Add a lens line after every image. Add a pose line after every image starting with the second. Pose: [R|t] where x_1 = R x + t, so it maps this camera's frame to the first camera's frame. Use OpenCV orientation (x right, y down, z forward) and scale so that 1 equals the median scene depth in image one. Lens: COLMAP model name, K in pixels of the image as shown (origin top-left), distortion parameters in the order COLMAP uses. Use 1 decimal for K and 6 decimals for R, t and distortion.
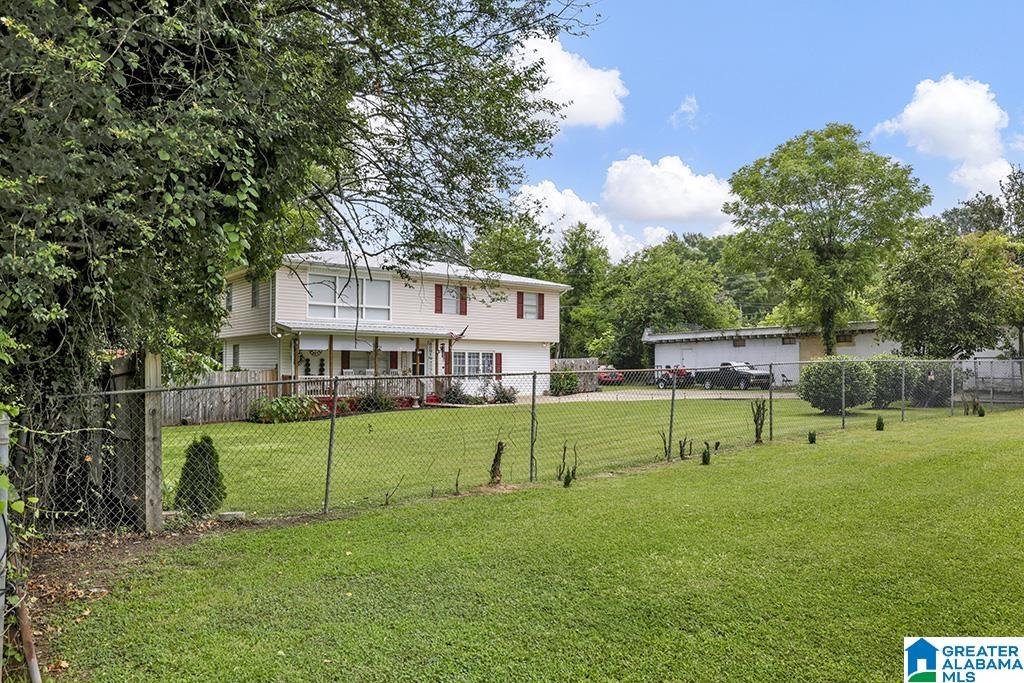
lens RADIAL K [[743.1, 0, 508.0], [0, 743.1, 348.6], [0, 0, 1]] dist [-0.060289, -0.007766]
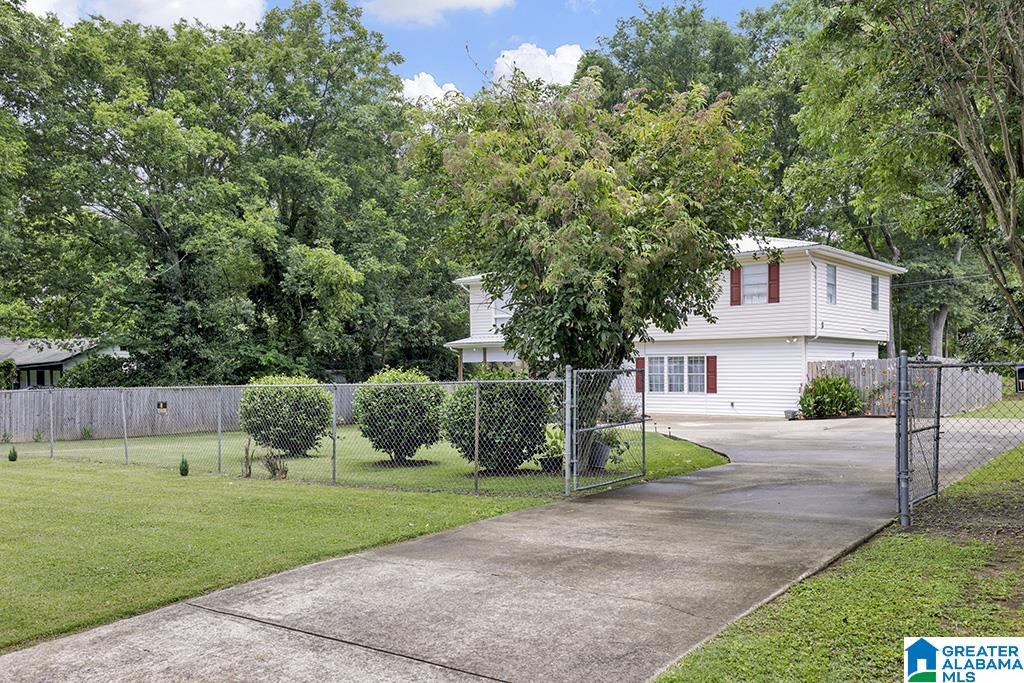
lens RADIAL K [[878.7, 0, 489.5], [0, 878.7, 385.3], [0, 0, 1]] dist [-0.007821, -0.012737]
pose [[0.201582, 0.011400, -0.979405, 0.843738], [0.042922, 0.998869, 0.020461, 0.008190], [0.978531, -0.046163, 0.200865, 0.657969]]
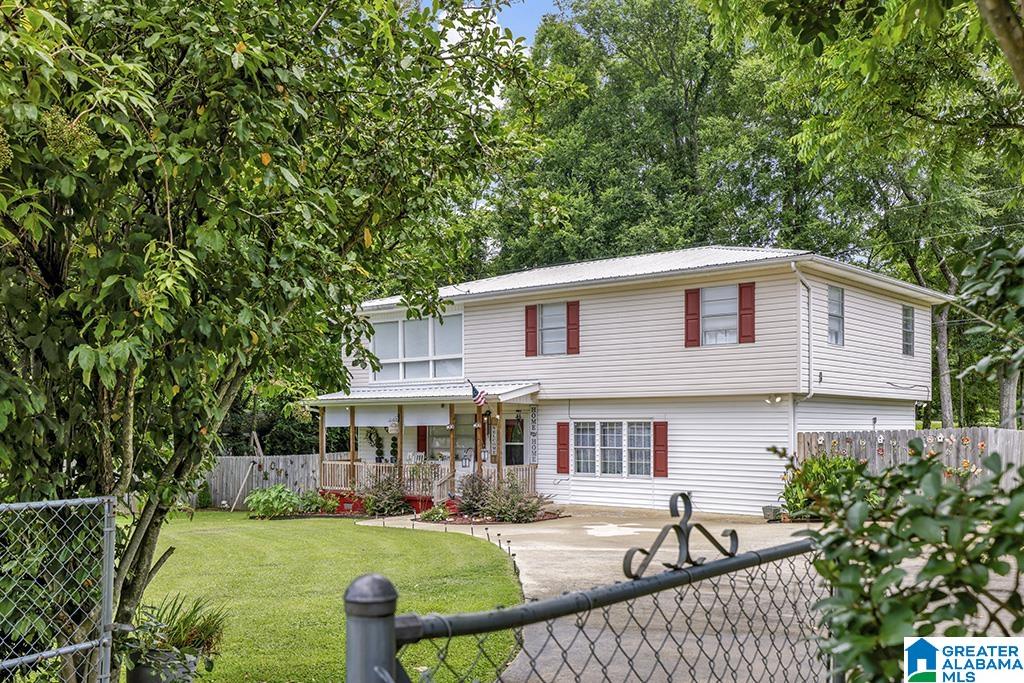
lens RADIAL K [[1016.0, 0, 494.8], [0, 1016.0, 411.5], [0, 0, 1]] dist [0.008286, 0.000000]
pose [[0.198246, -0.018873, -0.979971, 0.668130], [0.036230, 0.999272, -0.011916, 0.003231], [0.979482, -0.033142, 0.198786, 0.815722]]
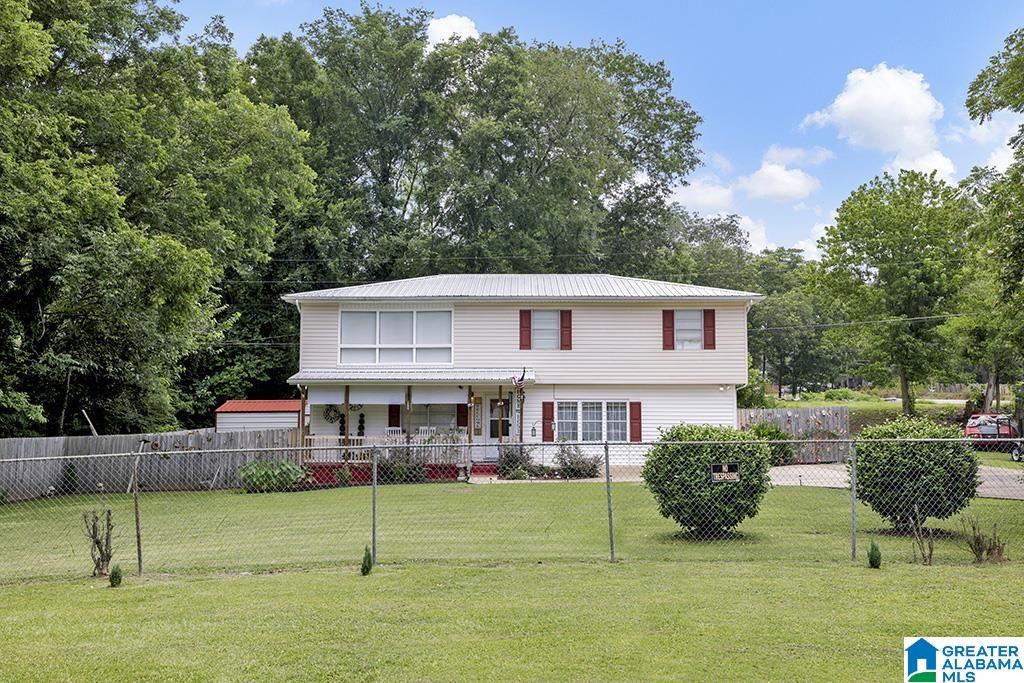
lens RADIAL K [[1016.0, 0, 508.1], [0, 1016.0, 333.8], [0, 0, 1]] dist [0.008286, 0.000000]
pose [[0.784441, -0.046402, -0.618465, 0.511935], [0.022166, 0.998658, -0.046812, -0.016852], [0.619807, 0.023012, 0.784417, 0.205776]]
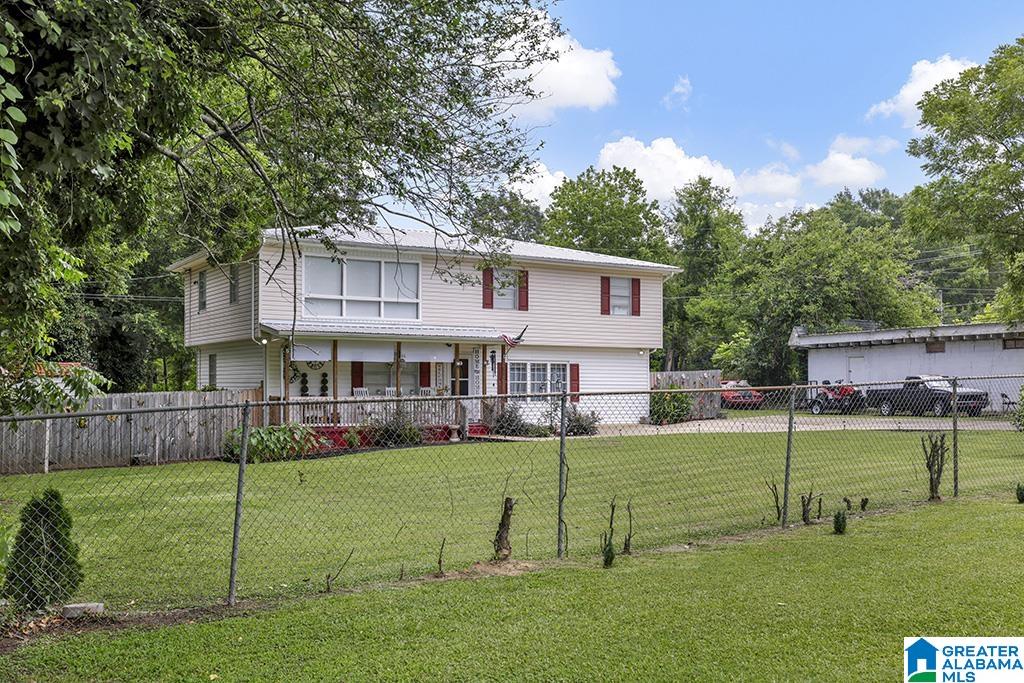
lens RADIAL K [[1016.0, 0, 502.0], [0, 1016.0, 383.0], [0, 0, 1]] dist [0.008286, 0.000000]
pose [[0.993673, -0.003329, -0.112266, 0.029075], [0.006074, 0.999691, 0.024119, 0.000261], [0.112151, -0.024648, 0.993385, 0.032044]]
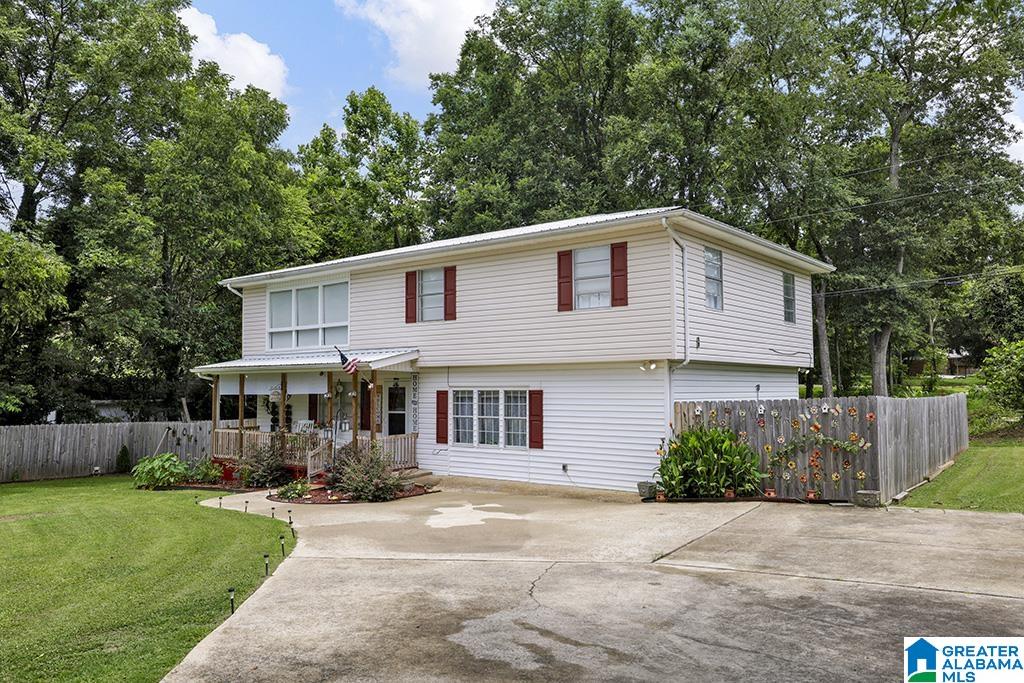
lens RADIAL K [[808.9, 0, 492.8], [0, 808.9, 315.2], [0, 0, 1]] dist [-0.024754, -0.011435]
pose [[0.224916, -0.094654, -0.969770, 0.514034], [0.038348, 0.995359, -0.088258, 0.002888], [0.973623, -0.017338, 0.227502, 0.921685]]
